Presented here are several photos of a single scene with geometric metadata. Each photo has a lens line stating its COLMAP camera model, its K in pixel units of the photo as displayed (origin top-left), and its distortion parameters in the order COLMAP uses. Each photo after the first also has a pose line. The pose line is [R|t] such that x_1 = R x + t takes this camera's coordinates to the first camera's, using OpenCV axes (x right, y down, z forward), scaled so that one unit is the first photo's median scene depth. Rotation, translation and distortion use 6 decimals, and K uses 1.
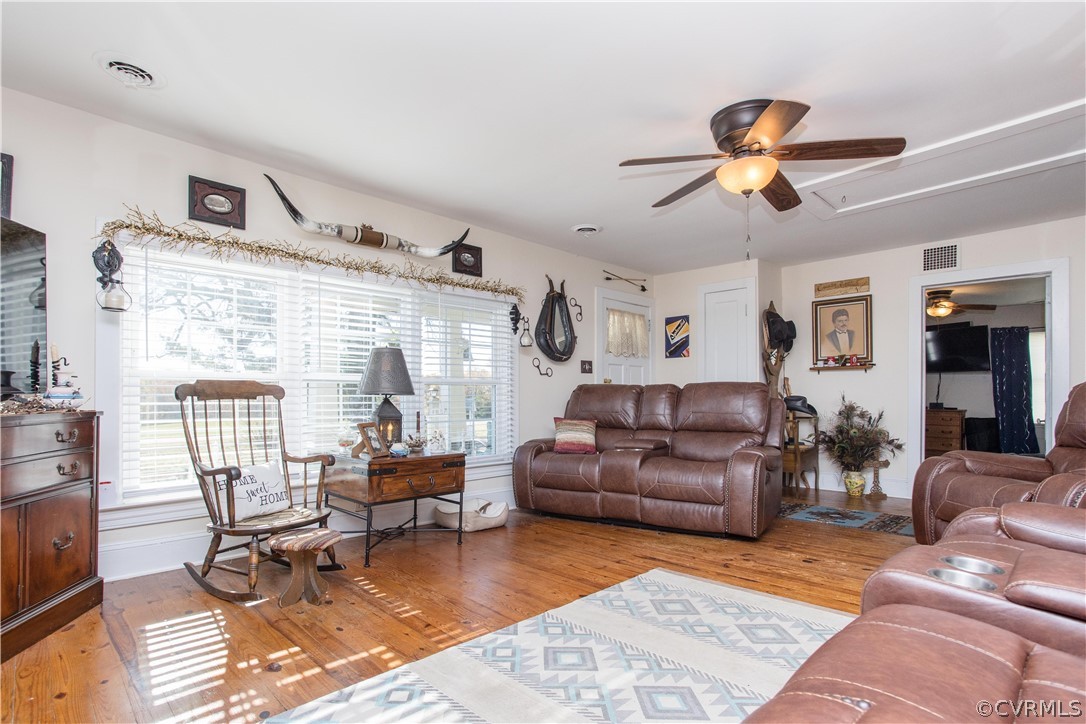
lens RADIAL K [[541.2, 0, 544.7], [0, 541.2, 397.6], [0, 0, 1]] dist [-0.021187, 0.000379]
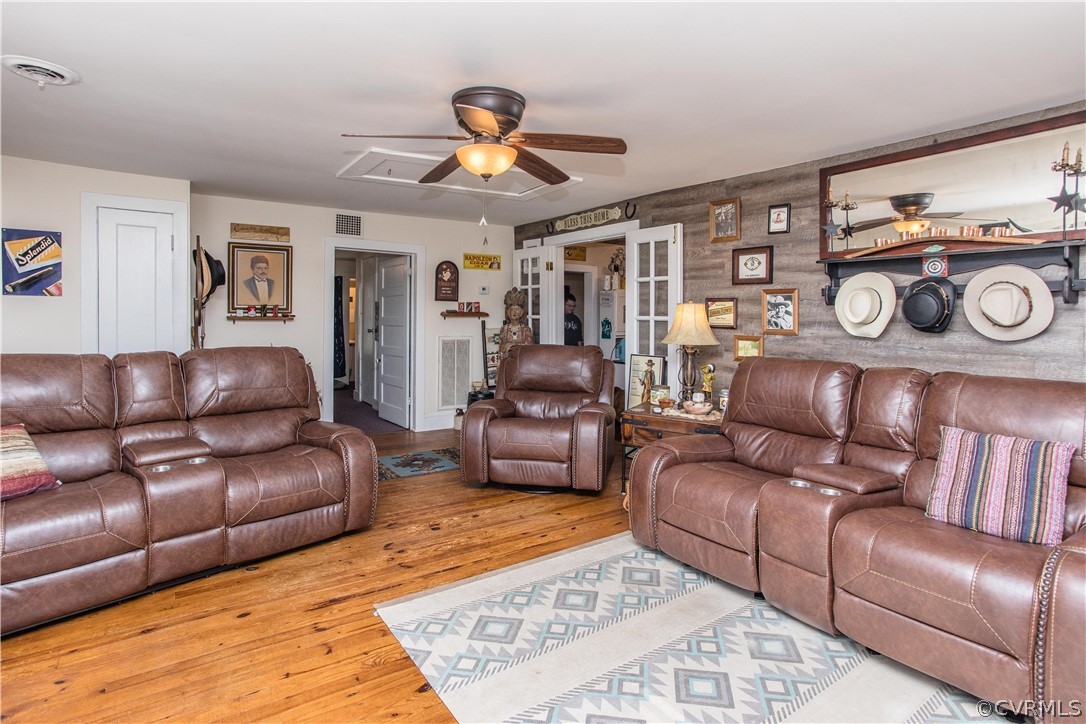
lens RADIAL K [[550.5, 0, 522.5], [0, 550.5, 318.5], [0, 0, 1]] dist [-0.028707, 0.000141]
pose [[0.216283, 0.000657, 0.976331, -0.516242], [-0.004858, 0.999988, 0.000403, -0.103216], [-0.976319, -0.004830, 0.216283, 0.623779]]
